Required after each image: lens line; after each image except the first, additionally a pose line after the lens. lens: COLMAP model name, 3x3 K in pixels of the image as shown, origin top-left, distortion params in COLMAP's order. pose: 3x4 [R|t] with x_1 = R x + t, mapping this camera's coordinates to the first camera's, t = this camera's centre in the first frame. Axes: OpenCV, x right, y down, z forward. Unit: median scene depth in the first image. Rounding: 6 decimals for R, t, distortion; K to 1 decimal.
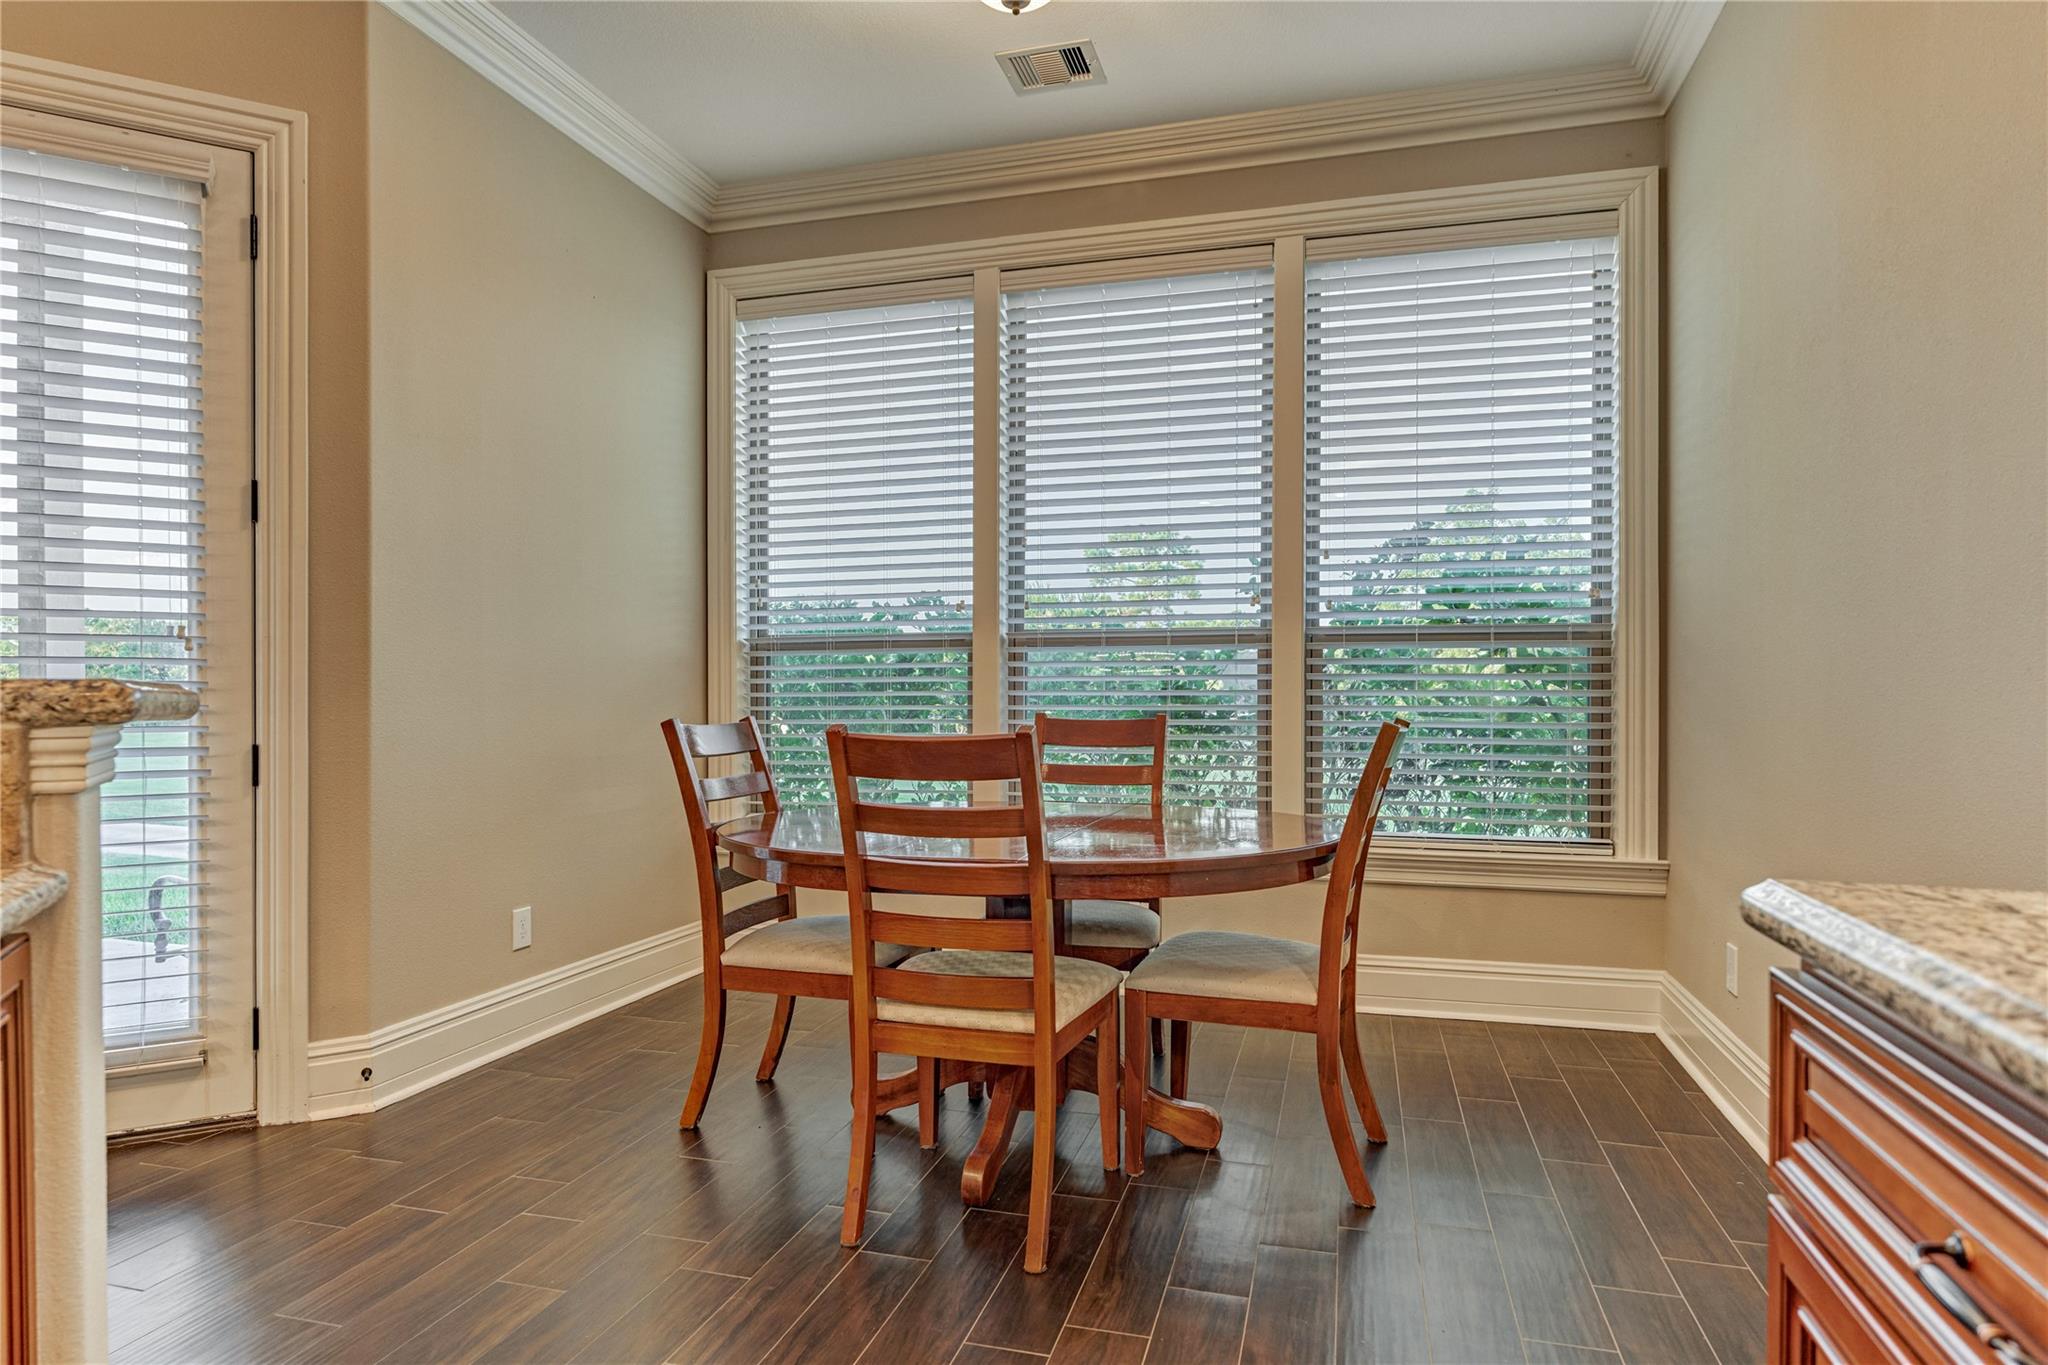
lens RADIAL K [[1143.9, 0, 1024.3], [0, 1143.9, 699.3], [0, 0, 1]] dist [-0.002826, 0.000561]
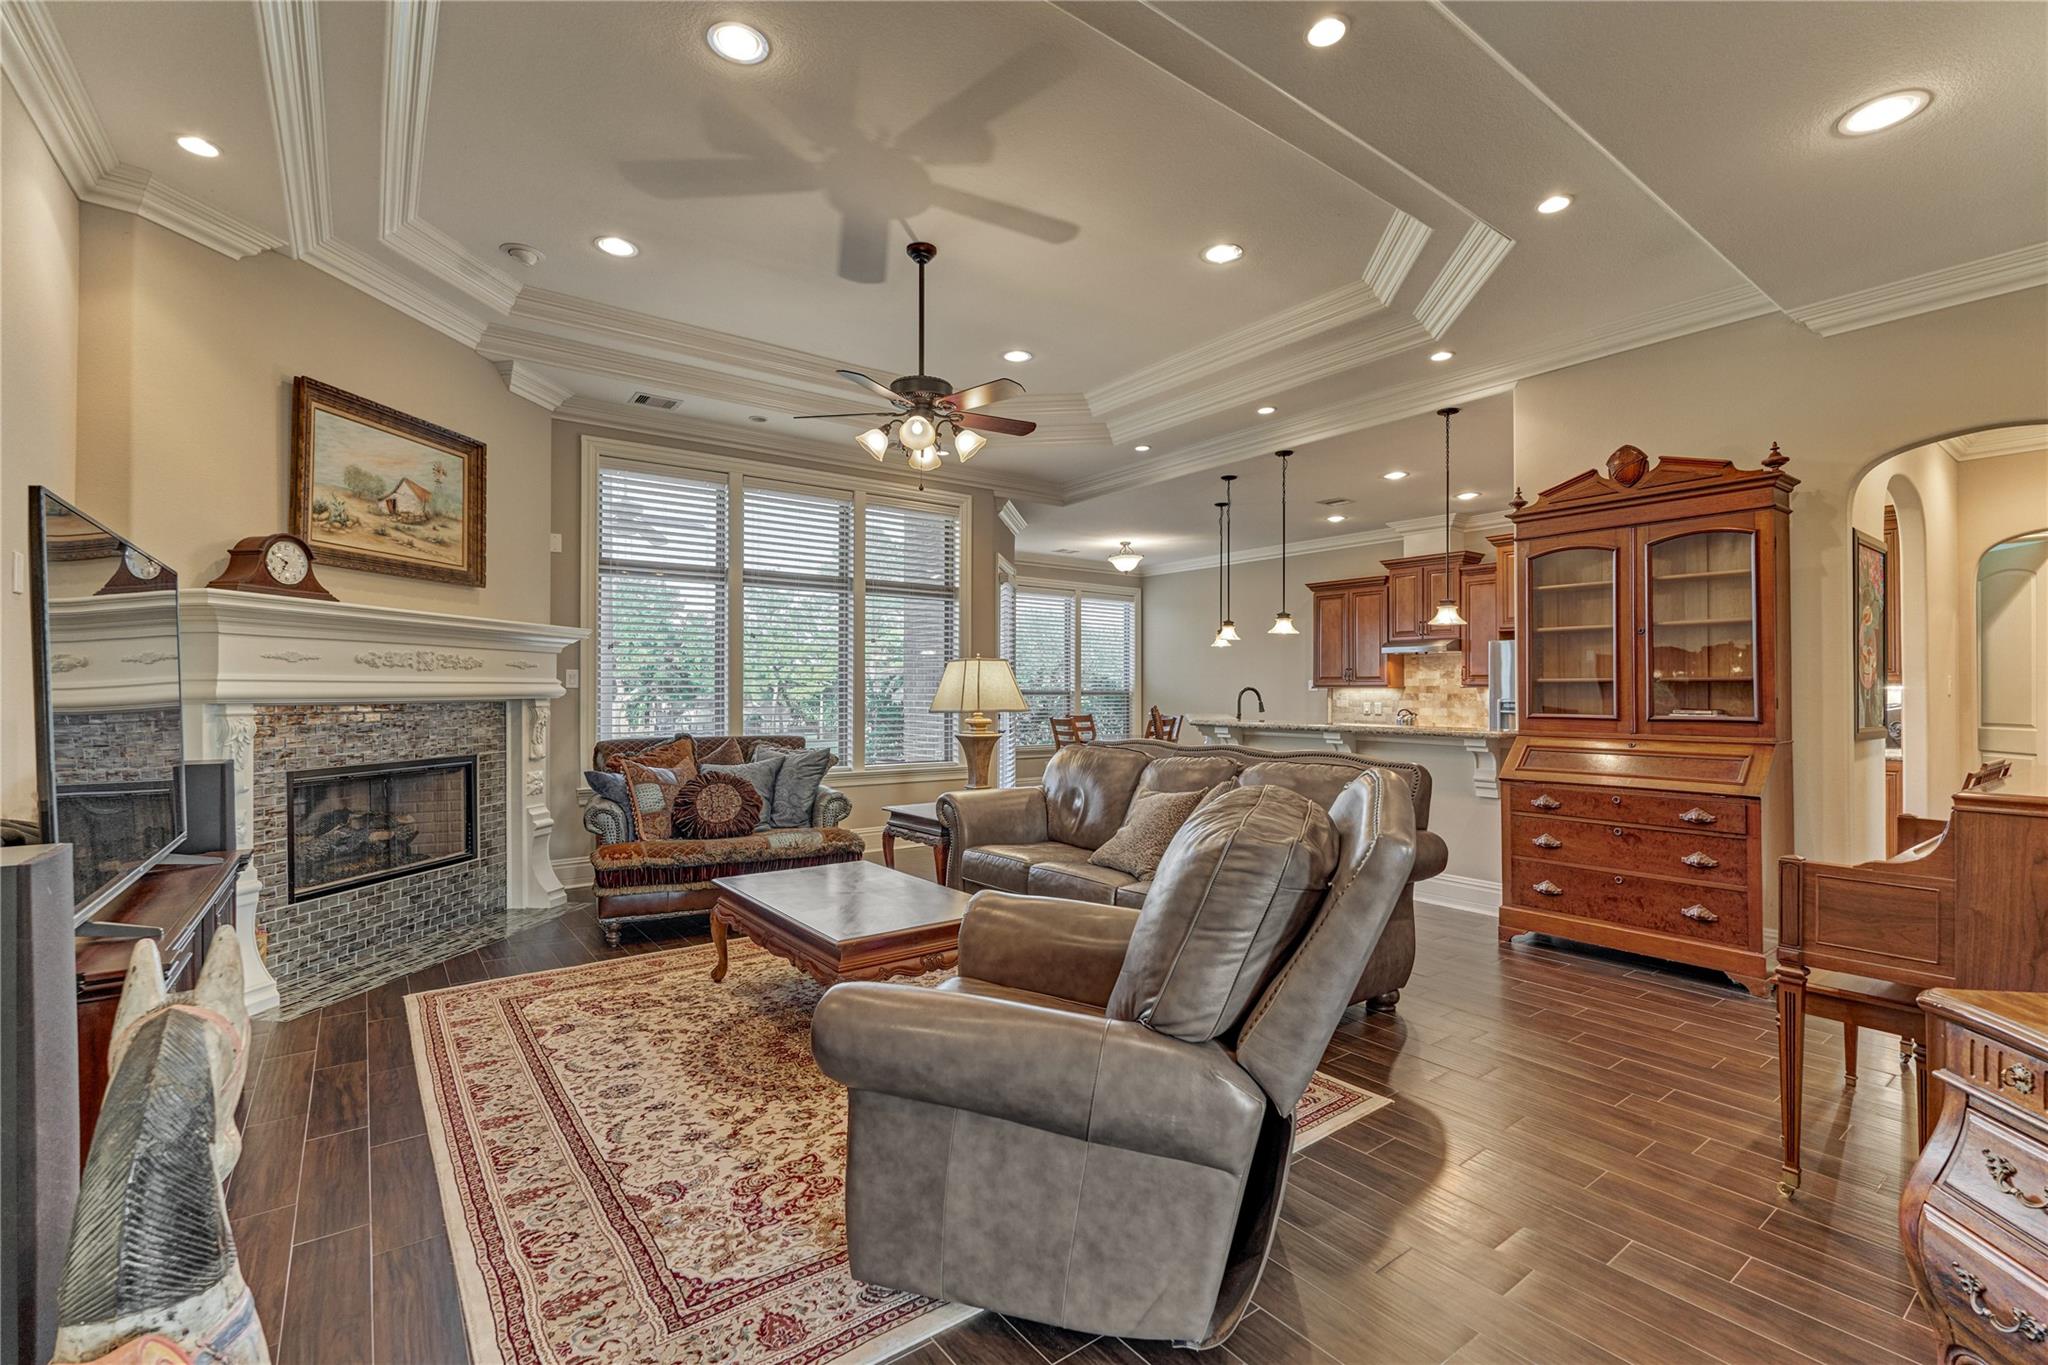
lens RADIAL K [[896.3, 0, 1028.9], [0, 896.3, 683.7], [0, 0, 1]] dist [-0.000841, -0.000596]
pose [[0.600787, 0.010952, 0.799334, -2.285413], [-0.001883, 0.999923, -0.012286, -0.051050], [-0.799407, 0.005876, 0.600761, -0.684292]]
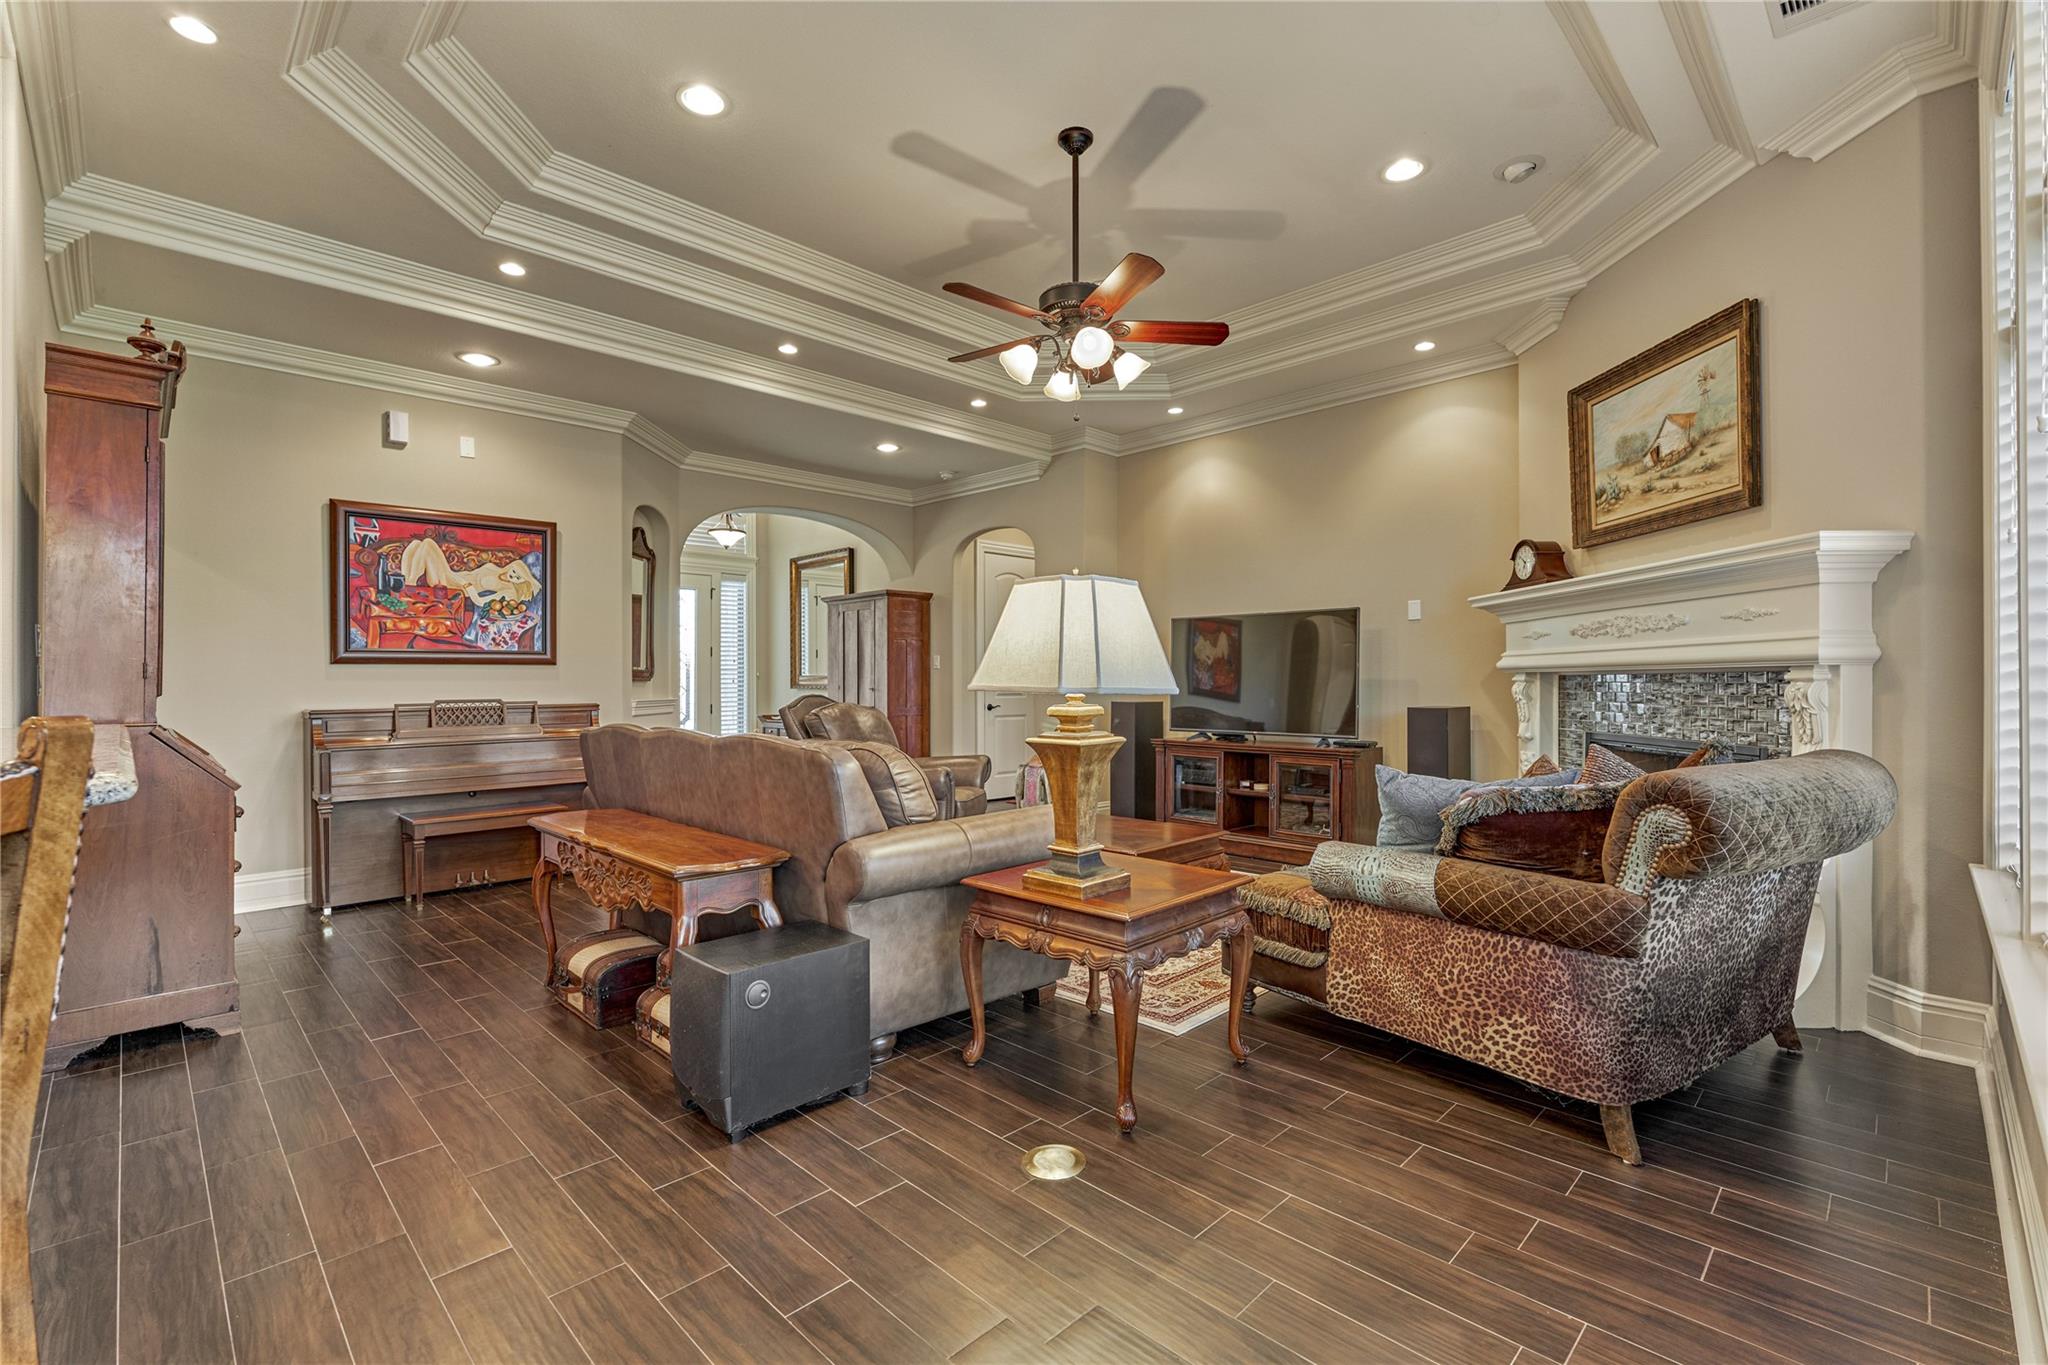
lens RADIAL K [[896.3, 0, 1030.8], [0, 896.3, 679.3], [0, 0, 1]] dist [-0.000841, -0.000596]
pose [[-0.479699, 0.002269, -0.877430, -0.605137], [0.003471, 0.999994, 0.000688, -0.034643], [0.877426, -0.002716, -0.479704, 0.514616]]
